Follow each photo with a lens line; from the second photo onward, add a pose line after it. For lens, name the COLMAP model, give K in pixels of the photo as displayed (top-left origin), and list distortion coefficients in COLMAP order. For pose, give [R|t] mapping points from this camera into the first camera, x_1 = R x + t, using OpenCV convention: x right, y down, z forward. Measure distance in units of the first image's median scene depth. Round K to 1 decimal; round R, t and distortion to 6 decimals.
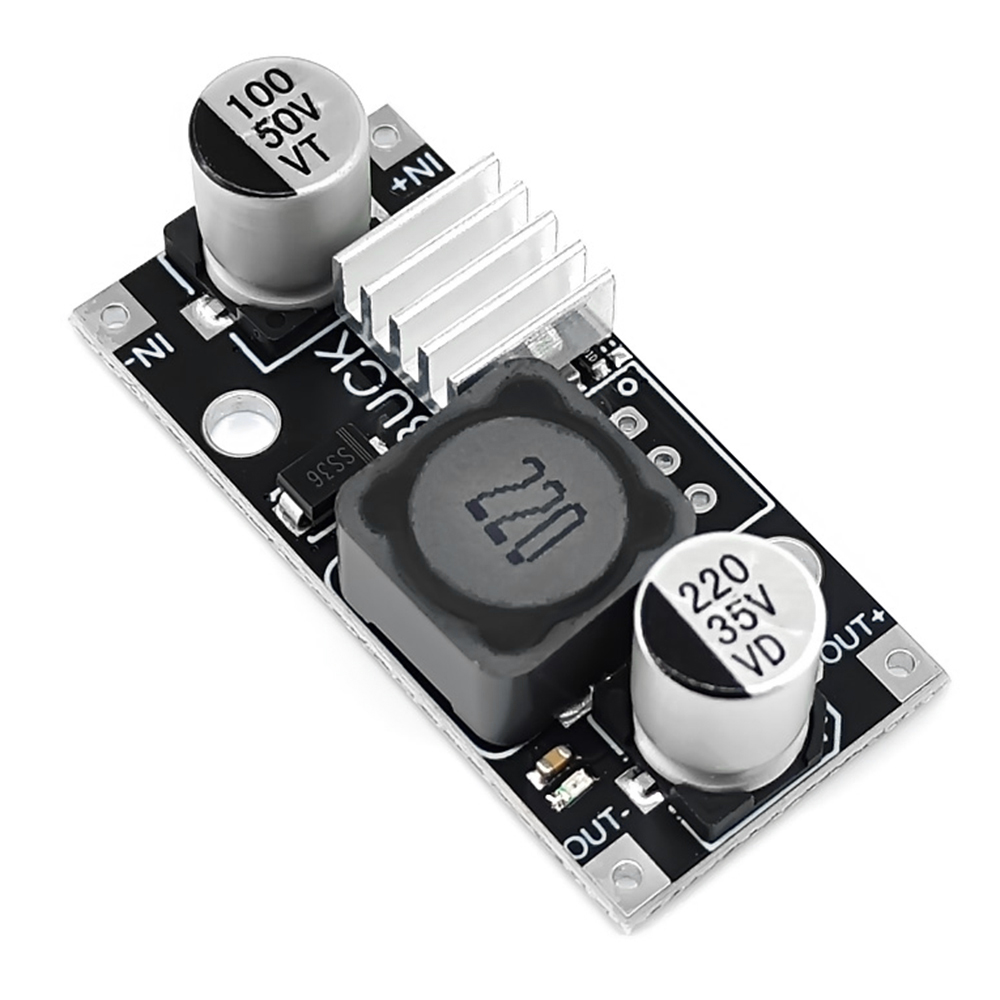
lens RADIAL K [[3790.0, 0, 607.5], [0, 3790.0, 497.5], [0, 0, 1]] dist [0.176139, 1.312585]
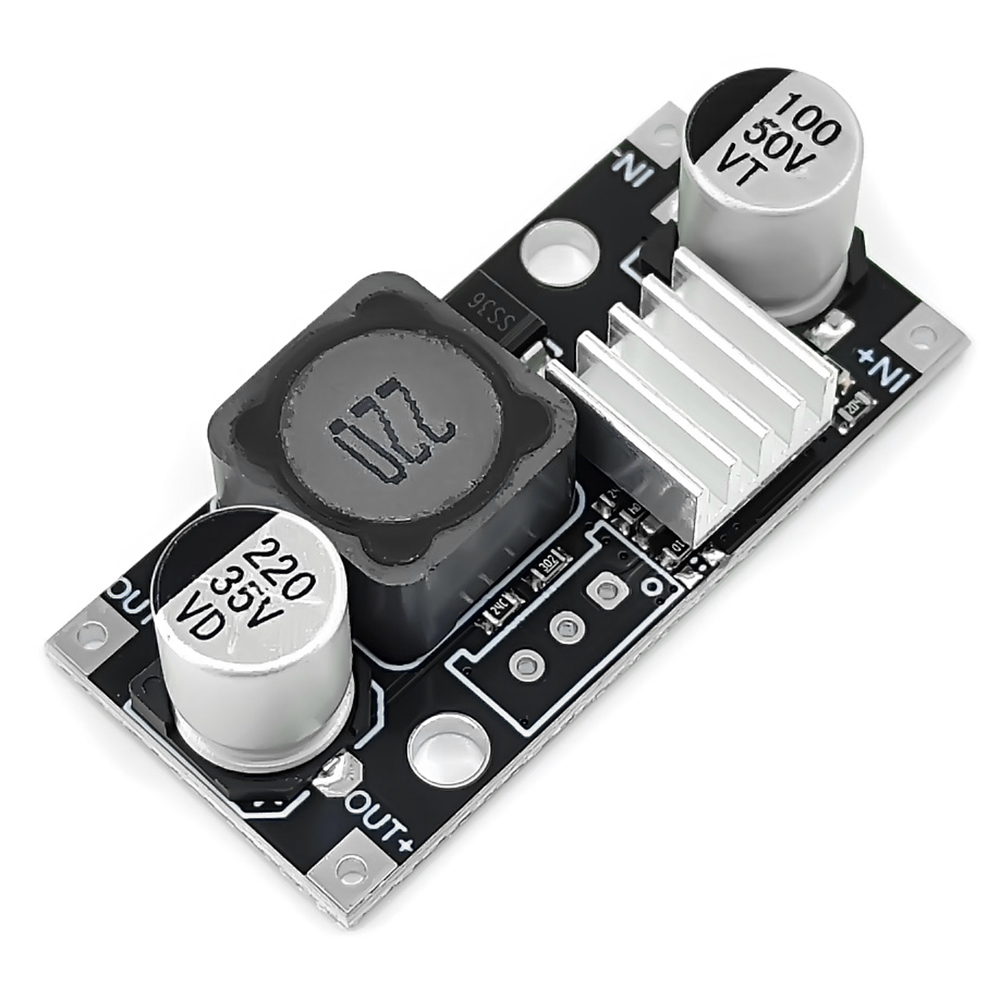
lens RADIAL K [[3893.3, 0, 608.7], [0, 3893.3, 454.9], [0, 0, 1]] dist [0.170939, 1.154475]
pose [[0.107724, 0.851768, -0.512726, 0.495642], [-0.873651, 0.327237, 0.360069, -0.397372], [0.474478, 0.409155, 0.779399, 0.228959]]
